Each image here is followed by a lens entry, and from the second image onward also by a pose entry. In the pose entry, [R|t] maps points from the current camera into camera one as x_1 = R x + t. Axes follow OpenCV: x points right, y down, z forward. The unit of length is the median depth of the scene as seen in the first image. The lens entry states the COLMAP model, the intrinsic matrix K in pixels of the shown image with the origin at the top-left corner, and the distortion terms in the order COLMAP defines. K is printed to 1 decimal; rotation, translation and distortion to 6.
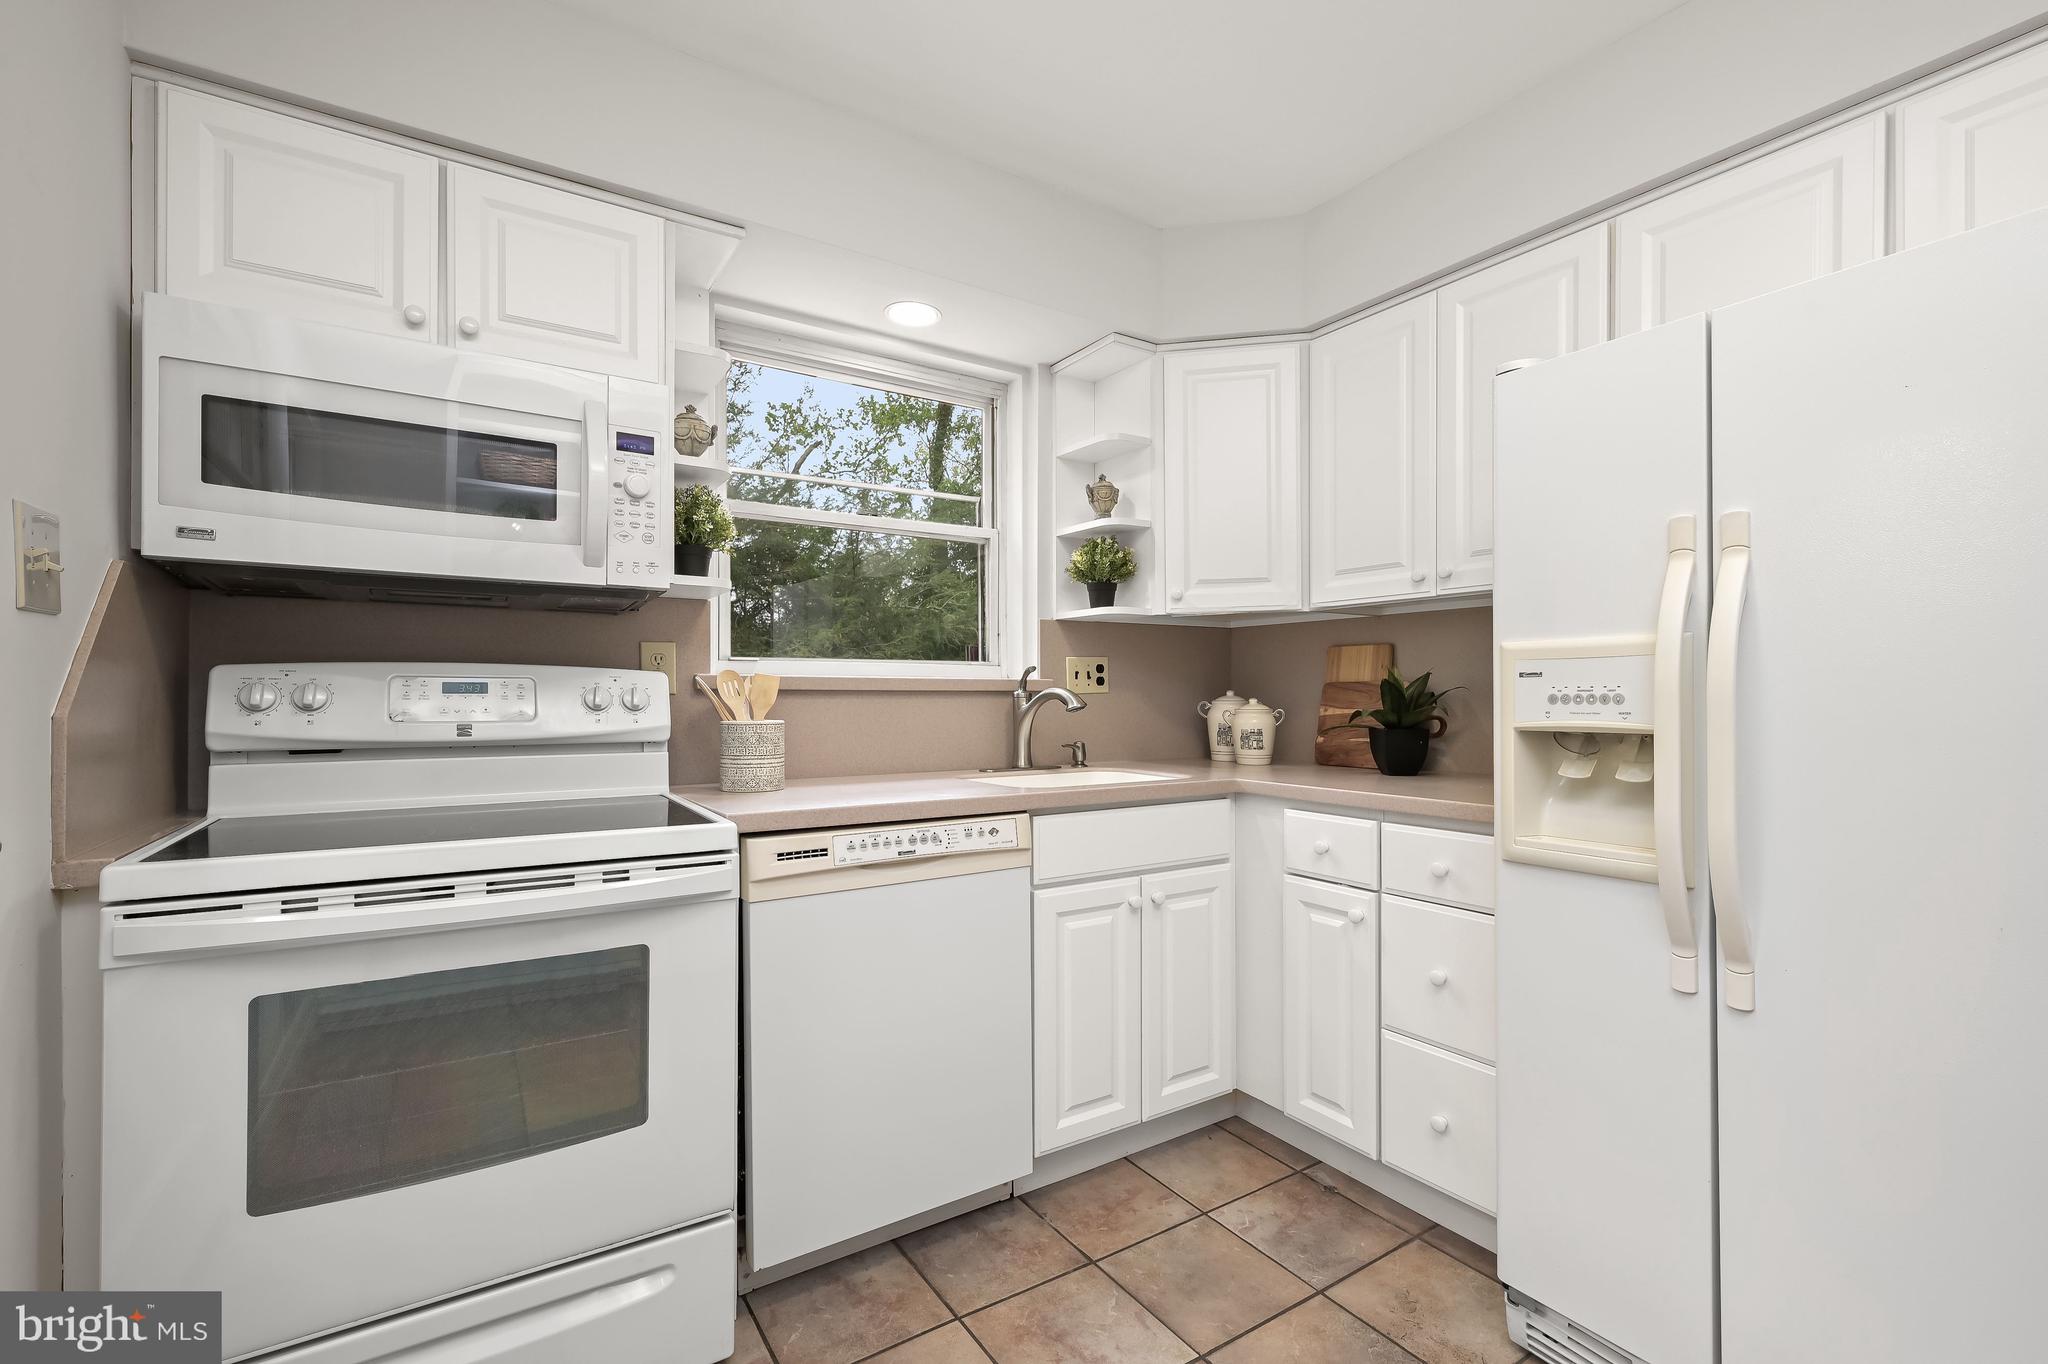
lens RADIAL K [[897.5, 0, 1028.0], [0, 897.5, 696.6], [0, 0, 1]] dist [-0.000163, 0.000023]
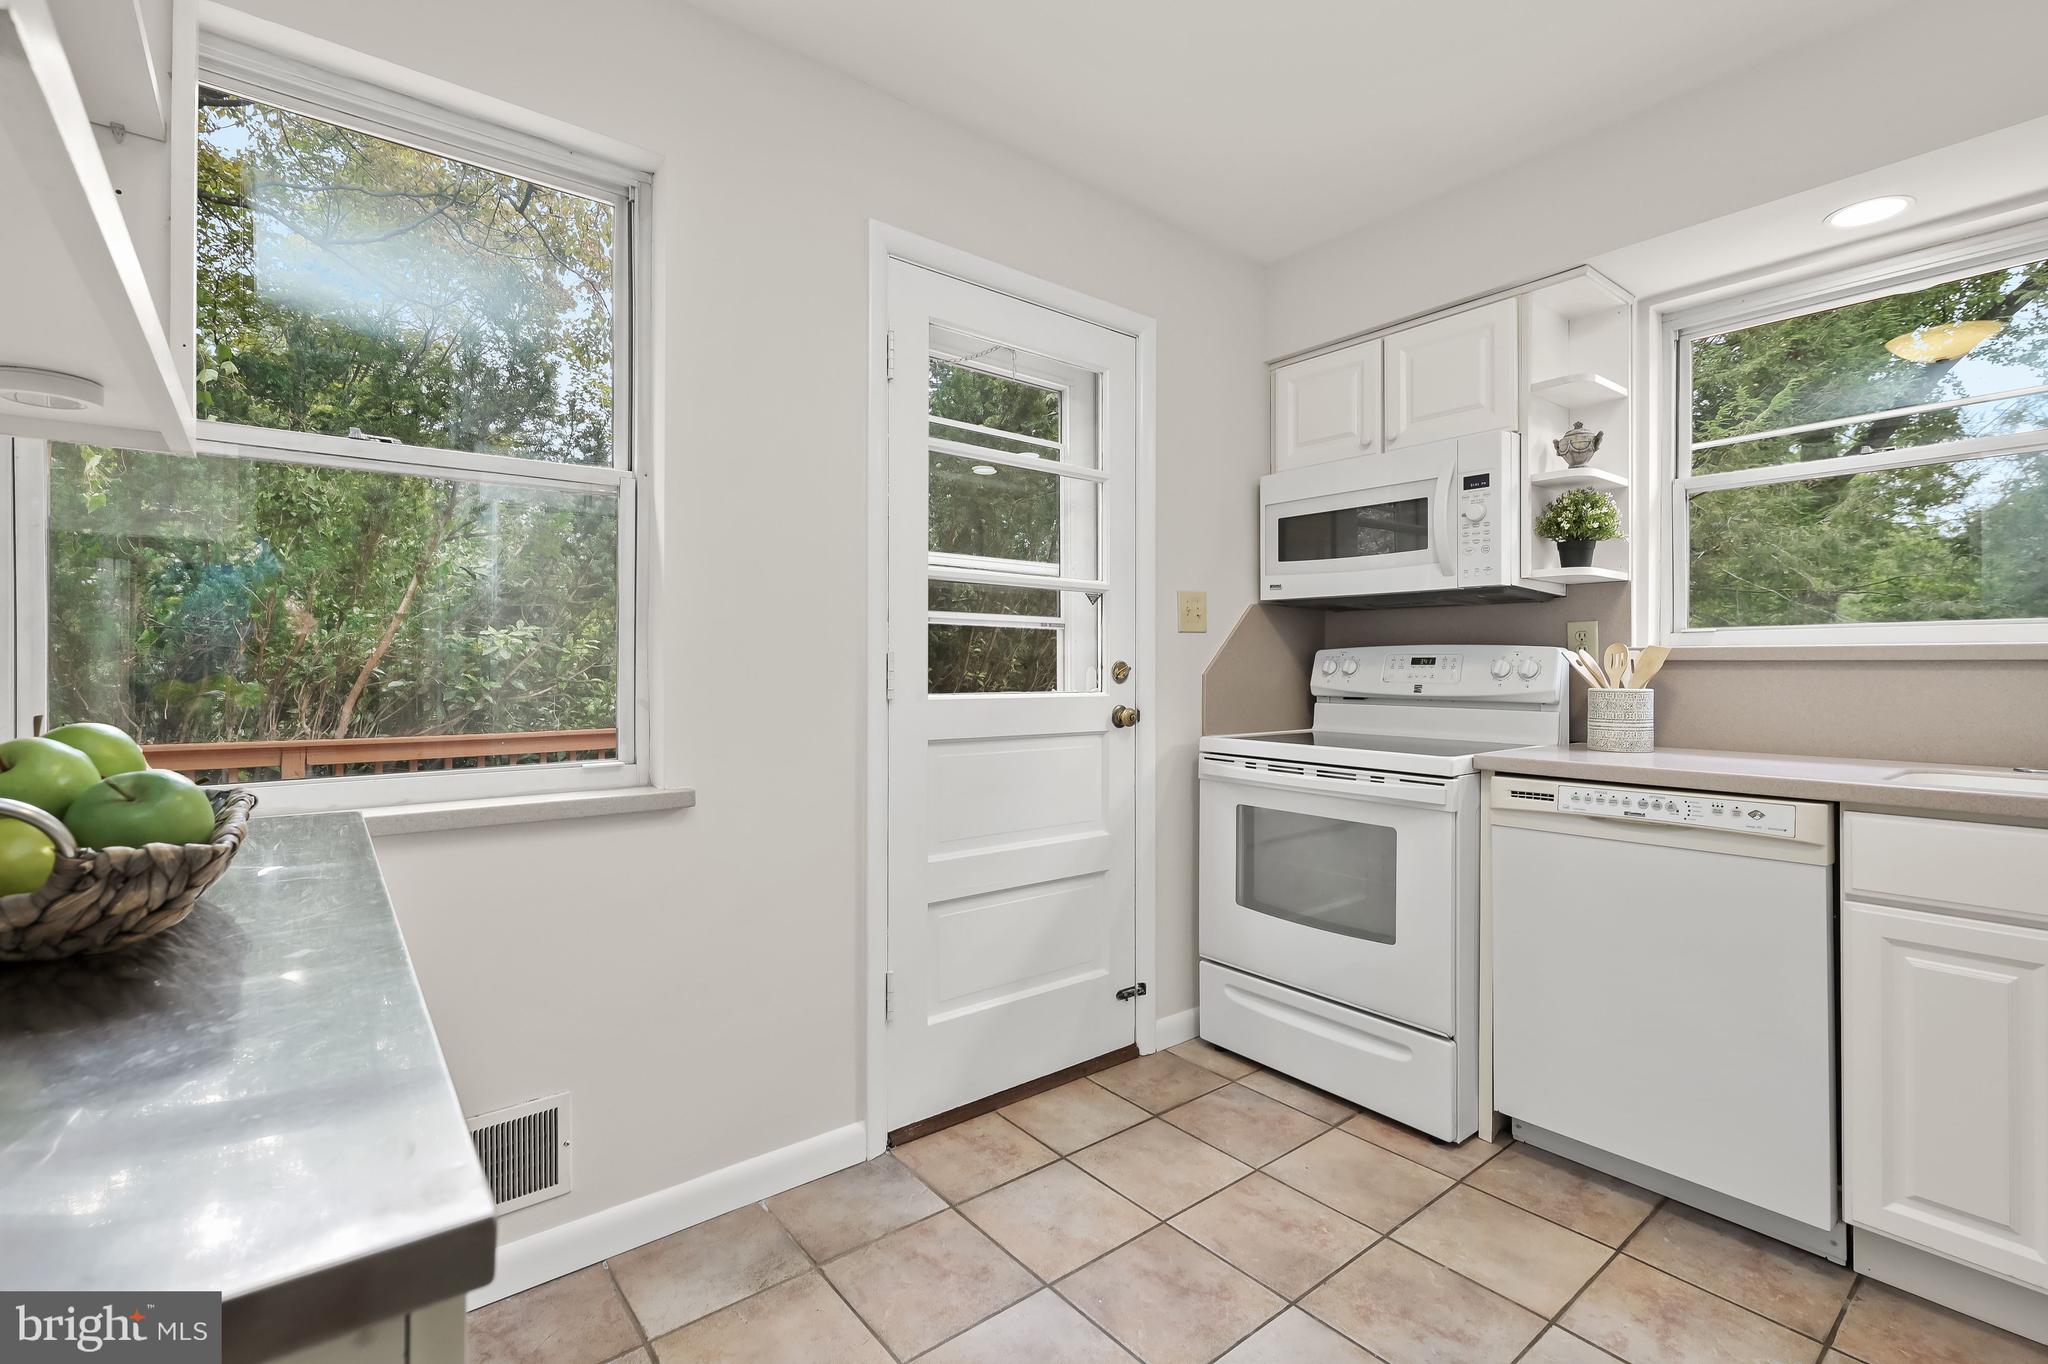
lens RADIAL K [[914.7, 0, 1026.6], [0, 914.7, 662.5], [0, 0, 1]] dist [-0.000425, 0.000129]
pose [[0.098152, -0.005280, -0.995157, 0.884576], [-0.001635, 0.999984, -0.005467, 0.002061], [0.995170, 0.002164, 0.098142, 0.182996]]
